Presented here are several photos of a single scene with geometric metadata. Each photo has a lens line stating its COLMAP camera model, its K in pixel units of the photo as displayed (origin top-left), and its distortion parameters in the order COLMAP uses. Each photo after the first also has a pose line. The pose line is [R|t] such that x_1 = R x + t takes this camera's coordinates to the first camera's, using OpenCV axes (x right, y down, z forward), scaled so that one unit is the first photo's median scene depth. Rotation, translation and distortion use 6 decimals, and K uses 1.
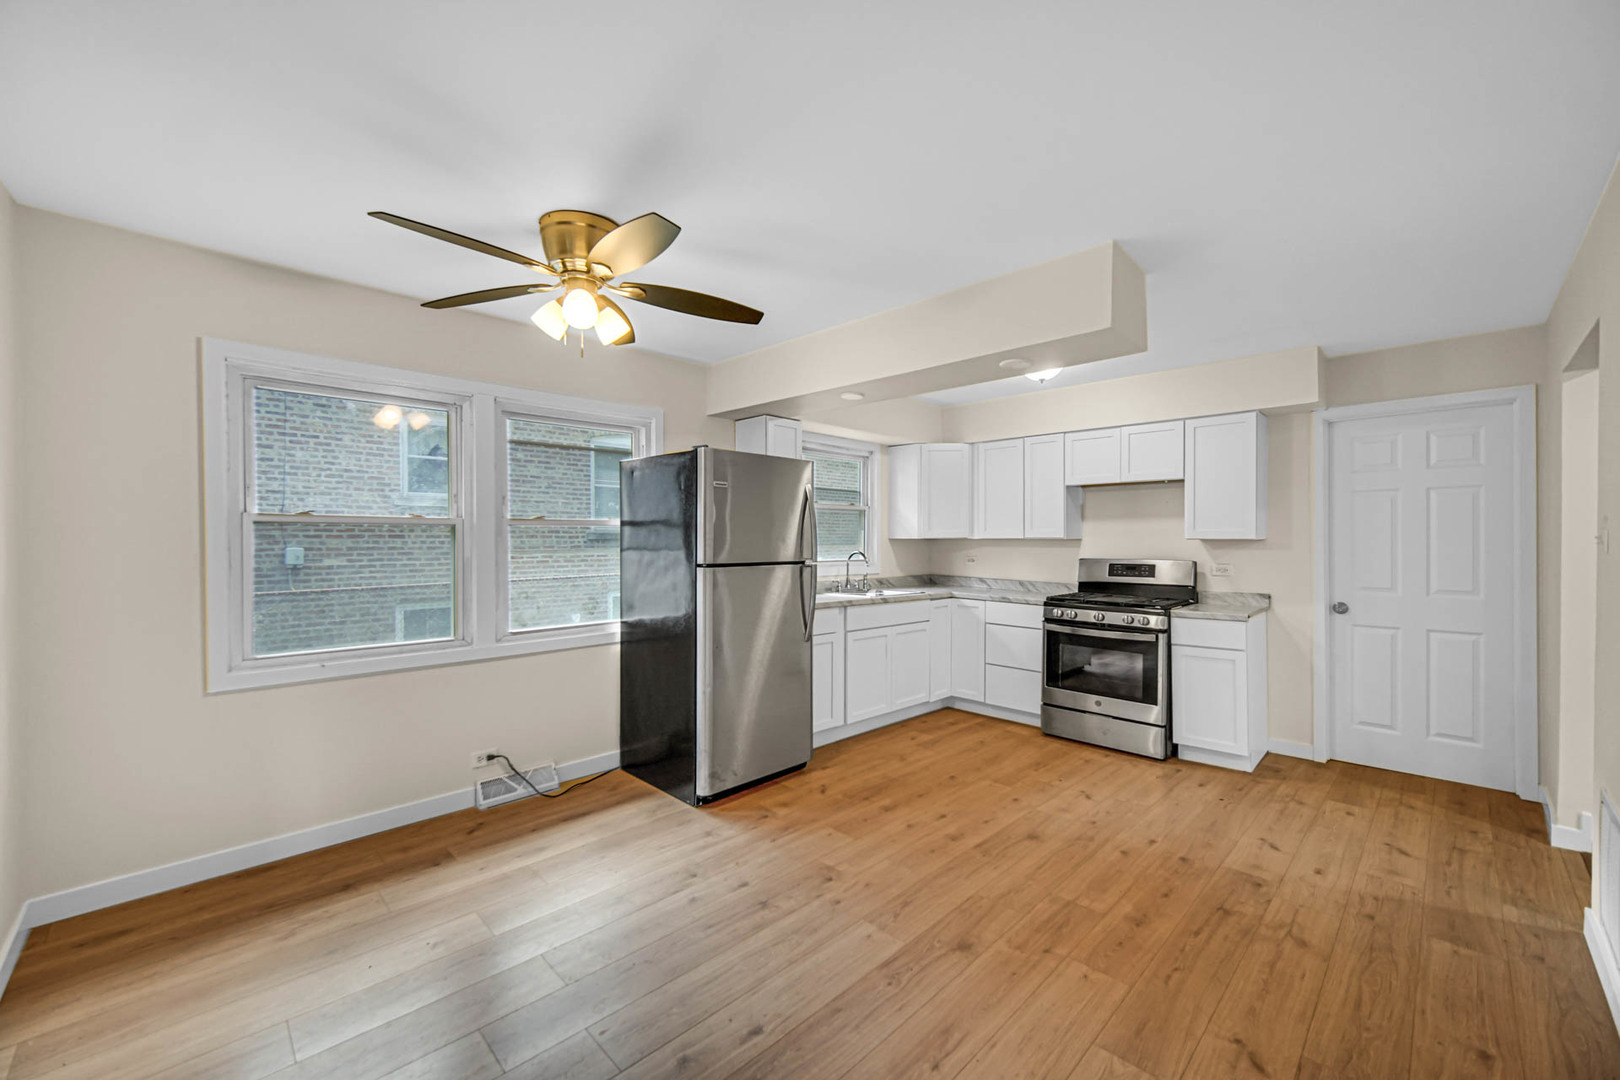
lens RADIAL K [[639.7, 0, 798.7], [0, 639.7, 532.8], [0, 0, 1]] dist [0.000196, 0.000012]
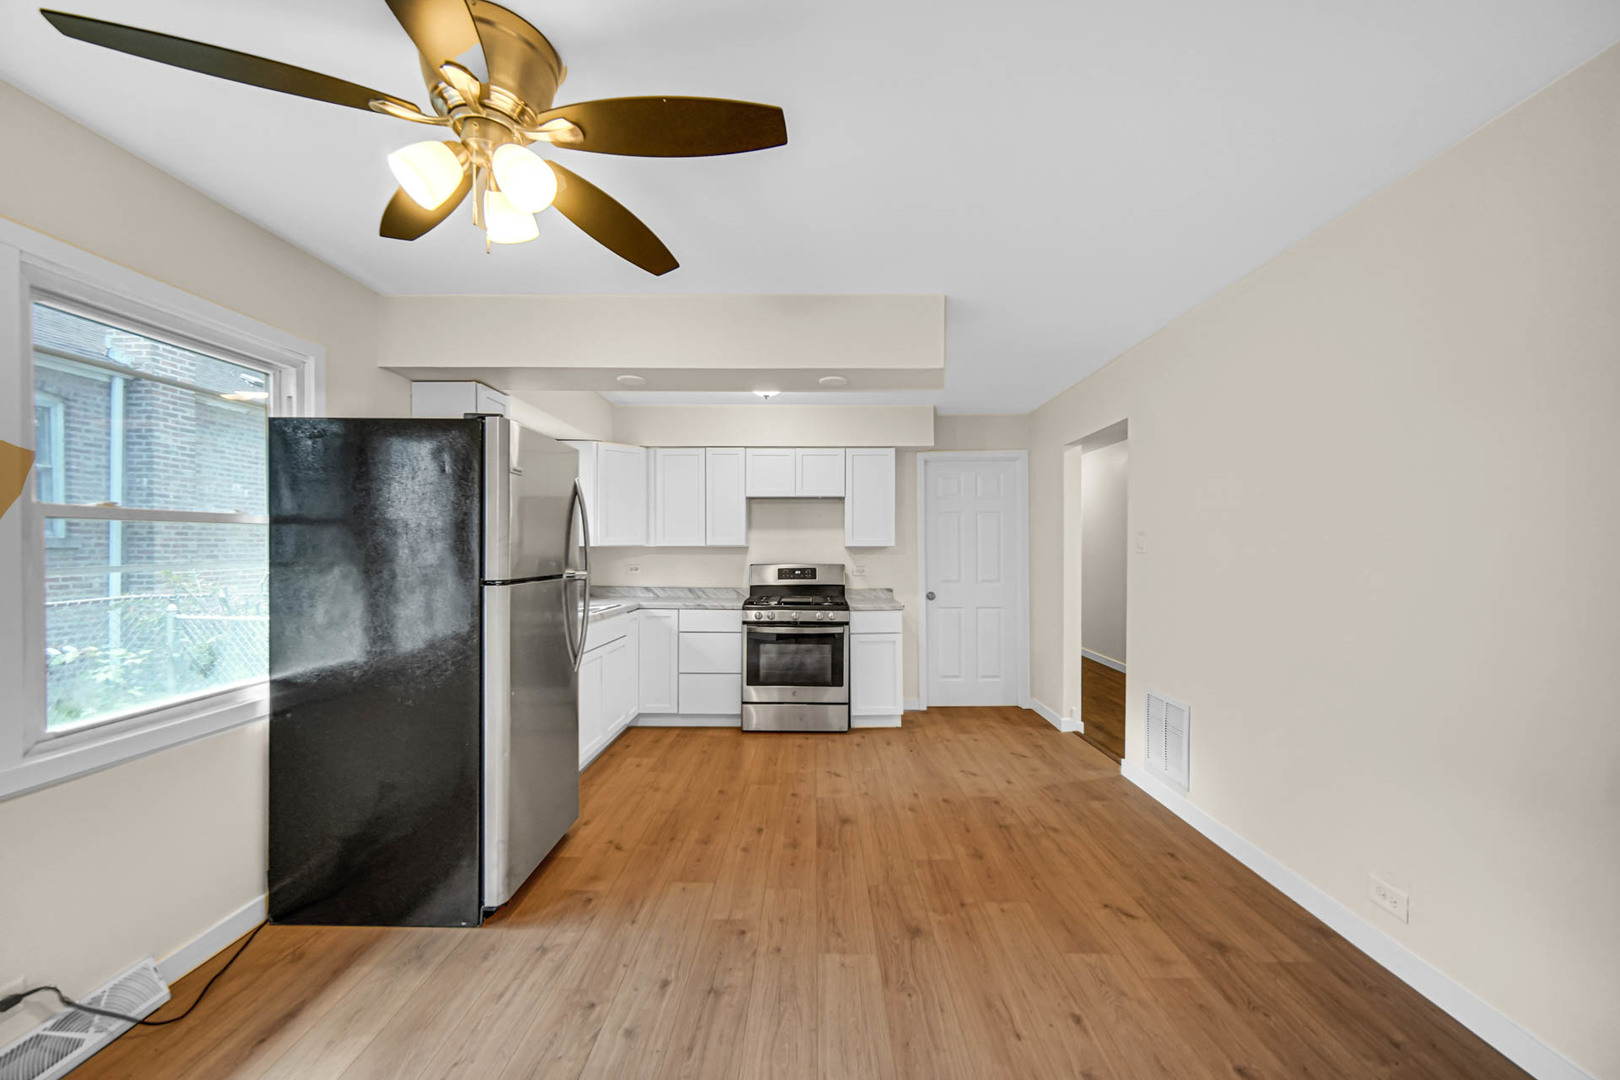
lens RADIAL K [[646.1, 0, 806.4], [0, 646.1, 541.7], [0, 0, 1]] dist [0.000550, 0.000196]
pose [[0.712165, 0.005396, 0.701991, -0.381258], [-0.005434, 0.999983, -0.002173, 0.005153], [-0.701991, -0.002267, 0.712182, 0.228126]]
